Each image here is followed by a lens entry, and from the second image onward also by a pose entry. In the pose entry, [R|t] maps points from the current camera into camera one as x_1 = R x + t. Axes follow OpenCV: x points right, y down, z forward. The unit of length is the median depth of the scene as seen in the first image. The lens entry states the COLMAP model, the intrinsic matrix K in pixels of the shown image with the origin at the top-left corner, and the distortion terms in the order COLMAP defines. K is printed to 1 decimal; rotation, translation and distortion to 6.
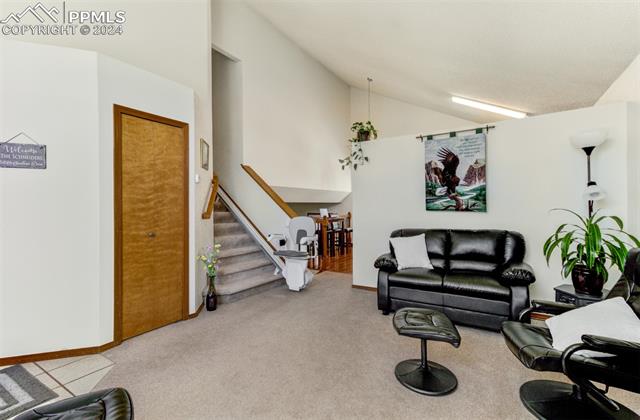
lens RADIAL K [[297.3, 0, 320.9], [0, 297.3, 199.1], [0, 0, 1]] dist [0.014837, 0.000325]
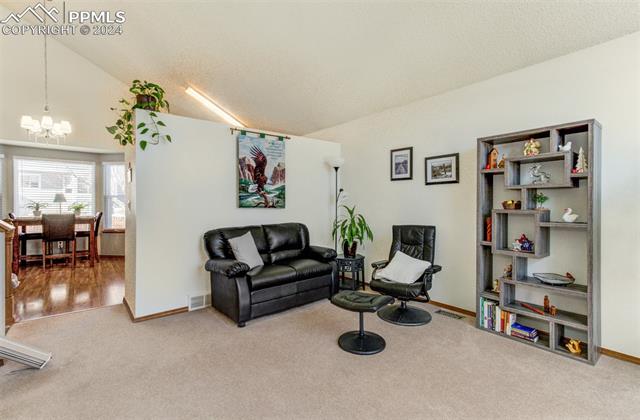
lens RADIAL K [[297.3, 0, 320.9], [0, 297.3, 199.1], [0, 0, 1]] dist [0.014837, 0.000325]
pose [[0.296646, 0.028898, 0.954550, -0.505373], [-0.015831, 0.999554, -0.025341, 0.032822], [-0.954856, -0.007594, 0.296972, 0.492008]]
